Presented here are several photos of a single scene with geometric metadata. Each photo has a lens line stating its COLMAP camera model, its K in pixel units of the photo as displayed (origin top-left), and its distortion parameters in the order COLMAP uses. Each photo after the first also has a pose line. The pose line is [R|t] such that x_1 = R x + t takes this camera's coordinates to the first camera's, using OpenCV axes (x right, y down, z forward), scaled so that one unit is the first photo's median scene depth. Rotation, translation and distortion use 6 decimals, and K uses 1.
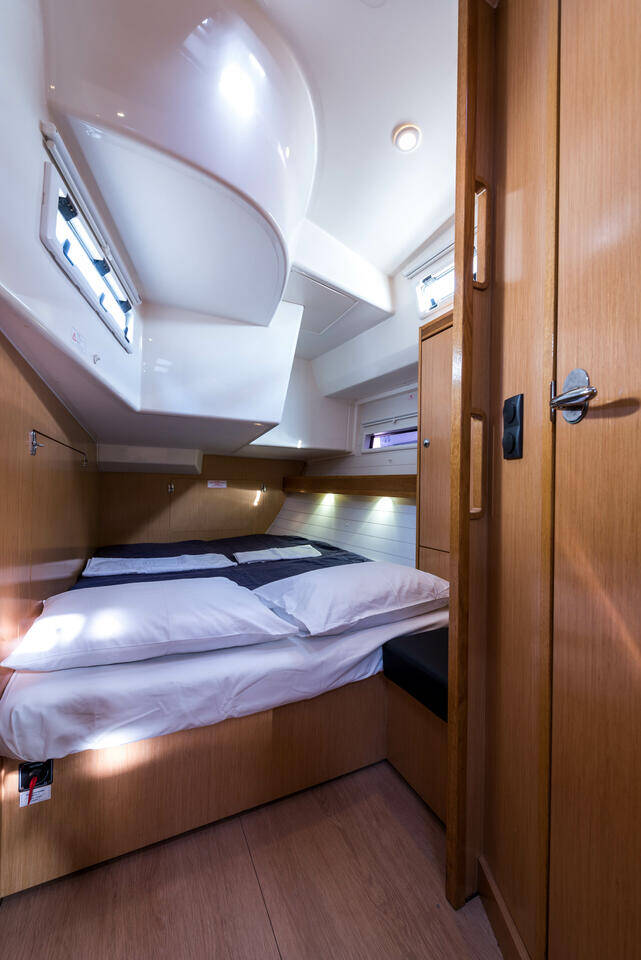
lens RADIAL K [[369.7, 0, 321.1], [0, 369.7, 478.5], [0, 0, 1]] dist [-0.002225, -0.000597]
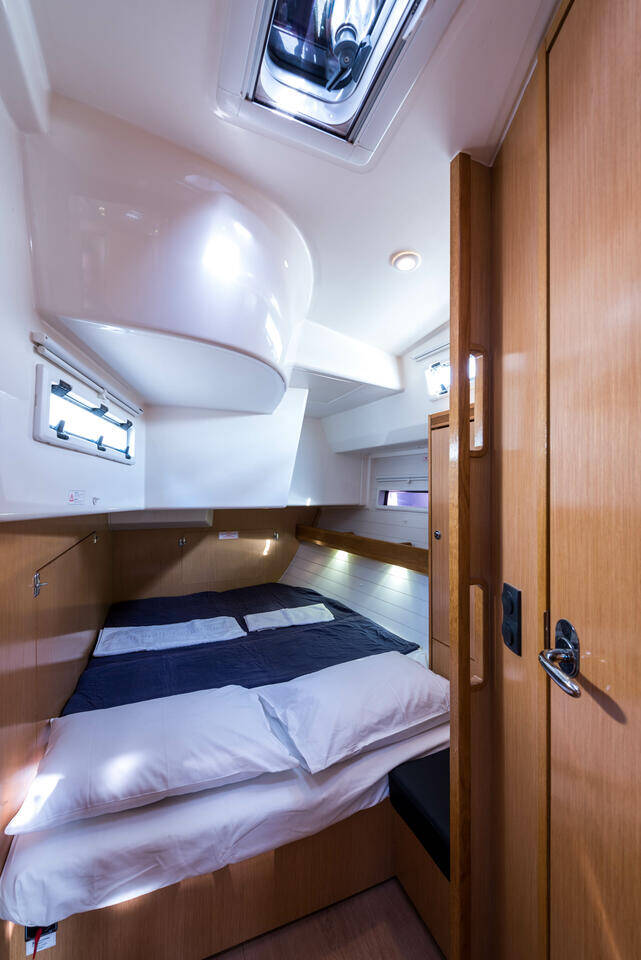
lens RADIAL K [[385.5, 0, 318.0], [0, 385.5, 481.2], [0, 0, 1]] dist [0.000262, -0.000825]
pose [[0.997846, -0.010132, -0.064815, 0.054691], [0.010200, 0.999948, 0.000723, -0.298675], [0.064804, -0.001382, 0.997897, -0.011509]]
